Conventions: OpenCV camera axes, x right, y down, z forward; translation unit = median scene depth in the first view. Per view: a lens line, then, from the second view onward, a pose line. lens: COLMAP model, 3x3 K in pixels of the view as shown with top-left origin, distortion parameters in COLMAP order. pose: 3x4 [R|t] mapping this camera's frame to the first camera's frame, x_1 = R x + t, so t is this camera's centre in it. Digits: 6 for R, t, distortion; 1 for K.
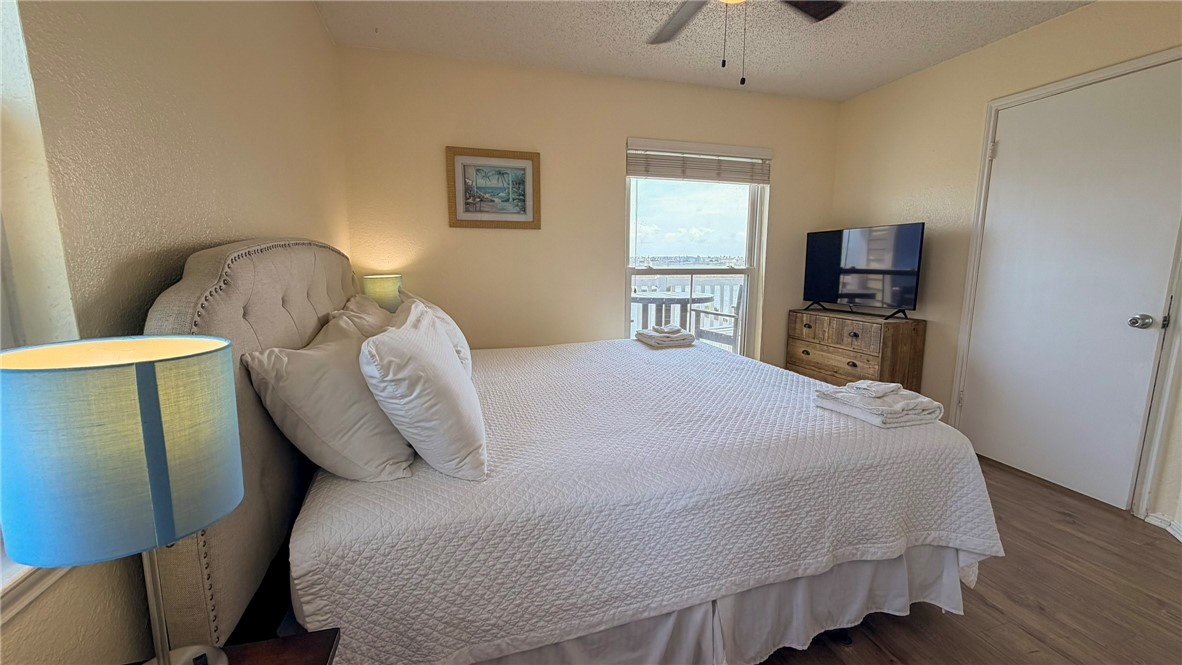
lens RADIAL K [[471.6, 0, 588.1], [0, 471.6, 333.7], [0, 0, 1]] dist [-0.001489, 0.000552]
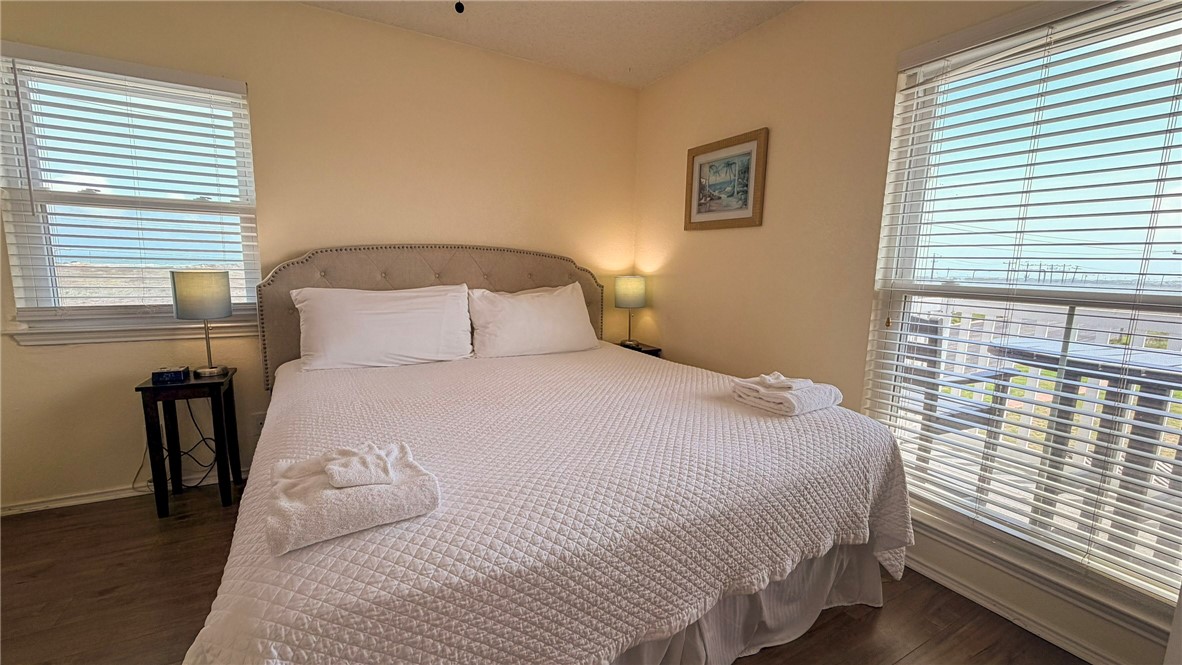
lens RADIAL K [[471.6, 0, 589.0], [0, 471.6, 334.2], [0, 0, 1]] dist [-0.001489, 0.000552]
pose [[0.212812, 0.146419, -0.966060, 0.671016], [-0.179229, 0.977782, 0.108714, -0.086937], [0.960514, 0.150010, 0.234326, 0.622163]]
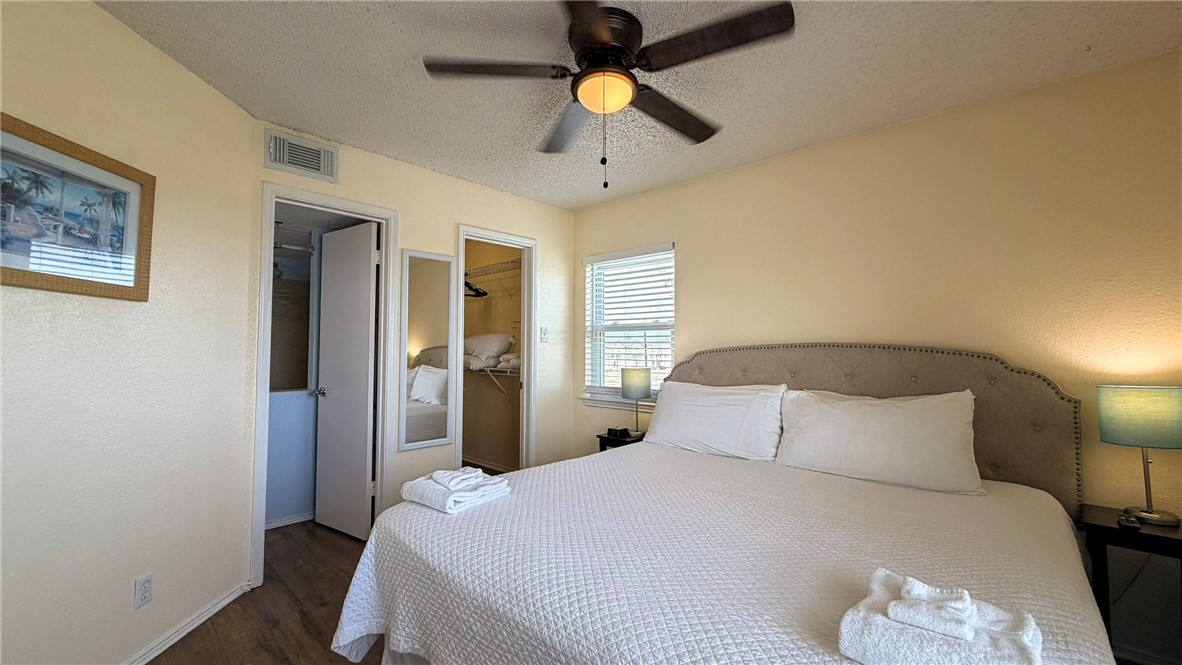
lens RADIAL K [[471.6, 0, 588.7], [0, 471.6, 332.6], [0, 0, 1]] dist [-0.001489, 0.000552]
pose [[-0.864322, -0.022598, -0.502431, 0.496772], [-0.084355, 0.991352, 0.100525, -0.186849], [0.495815, 0.129268, -0.858753, 1.122624]]
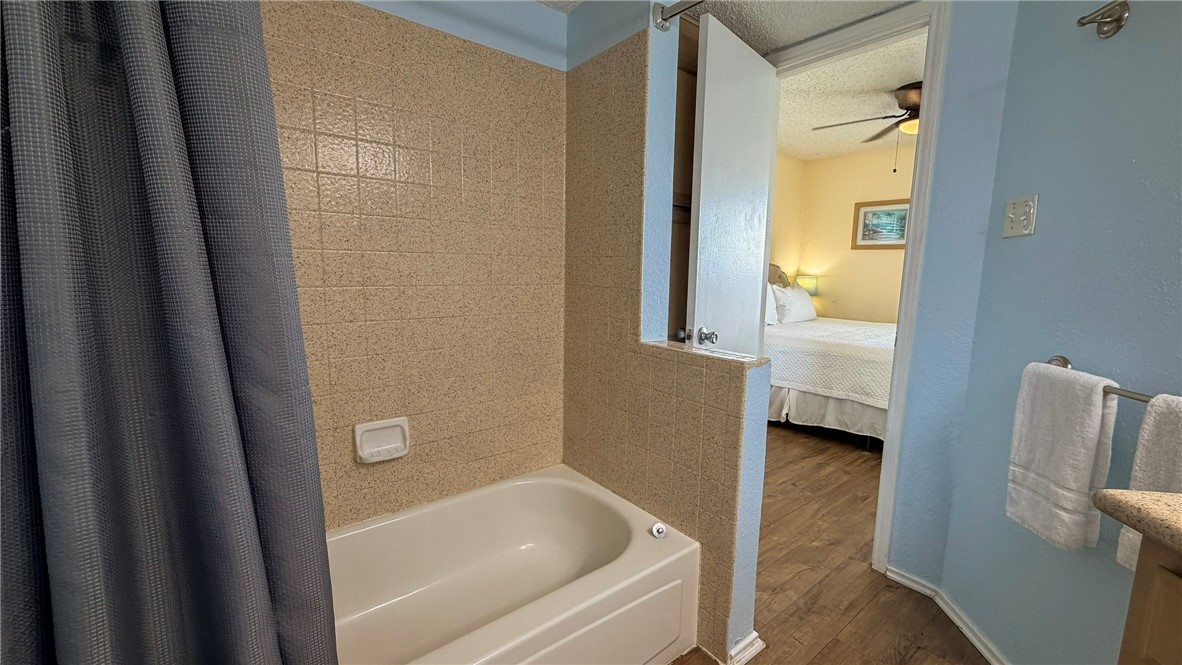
lens RADIAL K [[471.6, 0, 585.5], [0, 471.6, 330.9], [0, 0, 1]] dist [-0.001489, 0.000552]
pose [[0.368476, 0.132528, -0.920142, 0.979140], [-0.162867, 0.983681, 0.076458, 0.090502], [0.915259, 0.121688, 0.384048, -0.503949]]
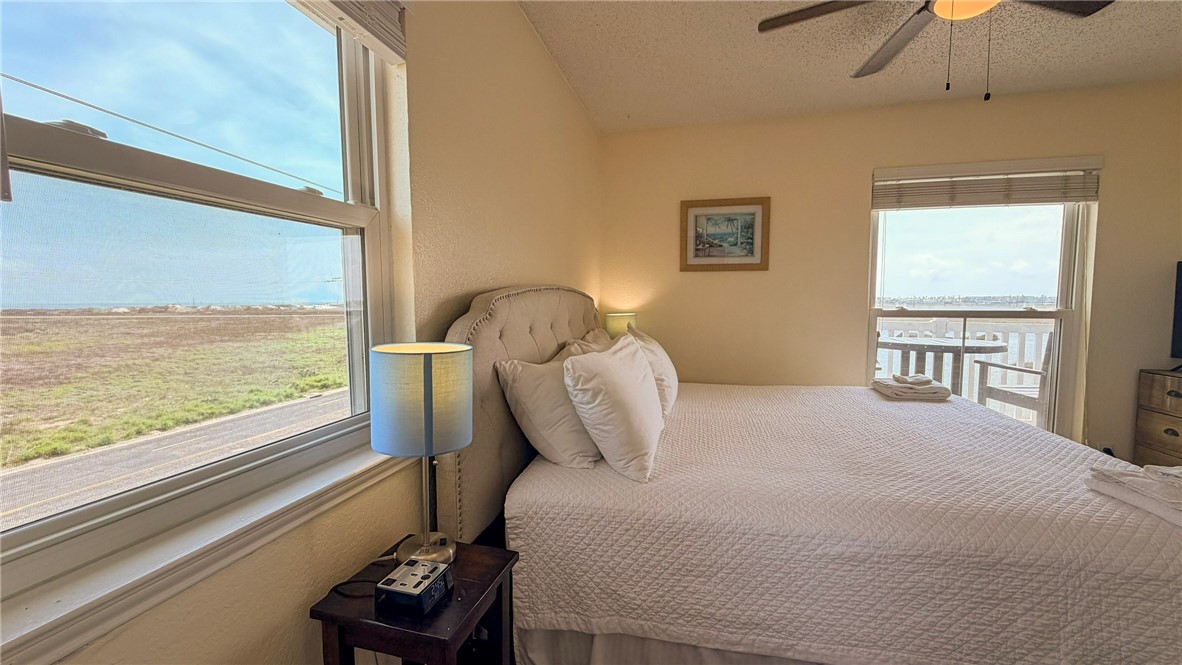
lens RADIAL K [[471.6, 0, 588.3], [0, 471.6, 333.4], [0, 0, 1]] dist [-0.001489, 0.000552]
pose [[0.858137, 0.033507, -0.512326, 0.097490], [-0.077968, 0.994800, -0.065533, 0.009443], [0.507465, 0.096181, 0.856287, -0.050284]]
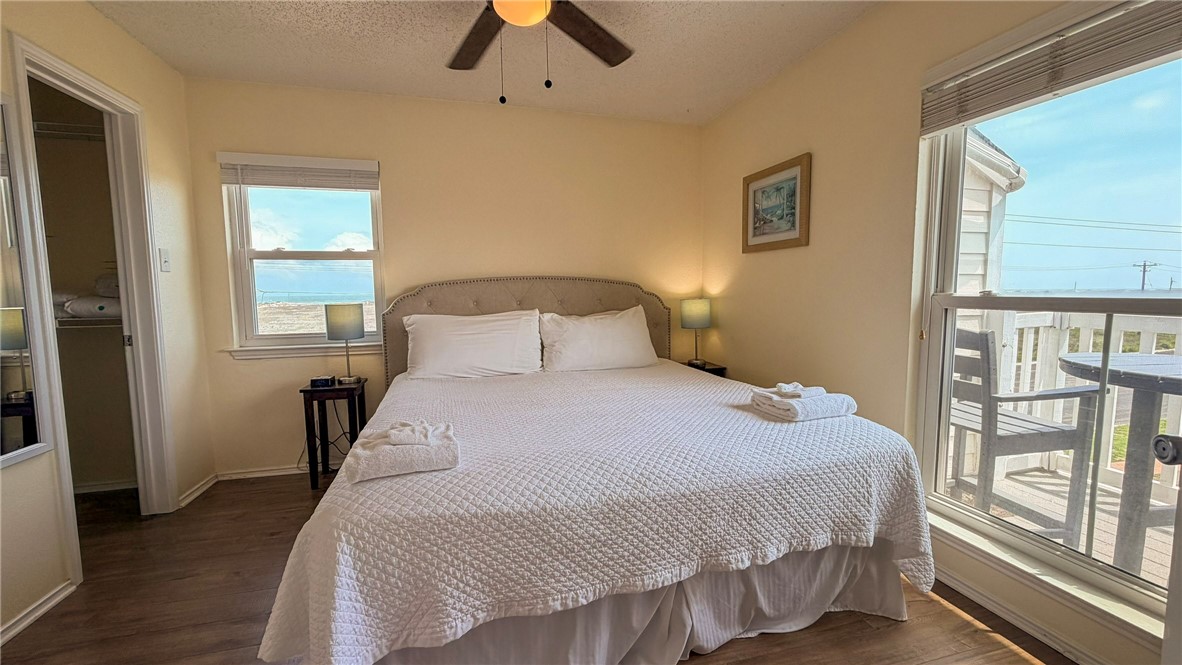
lens RADIAL K [[471.6, 0, 589.4], [0, 471.6, 333.4], [0, 0, 1]] dist [-0.001489, 0.000552]
pose [[-0.026823, 0.088806, -0.995688, 0.785836], [-0.148822, 0.984591, 0.091825, -0.100290], [0.988500, 0.150644, -0.013193, 0.724062]]
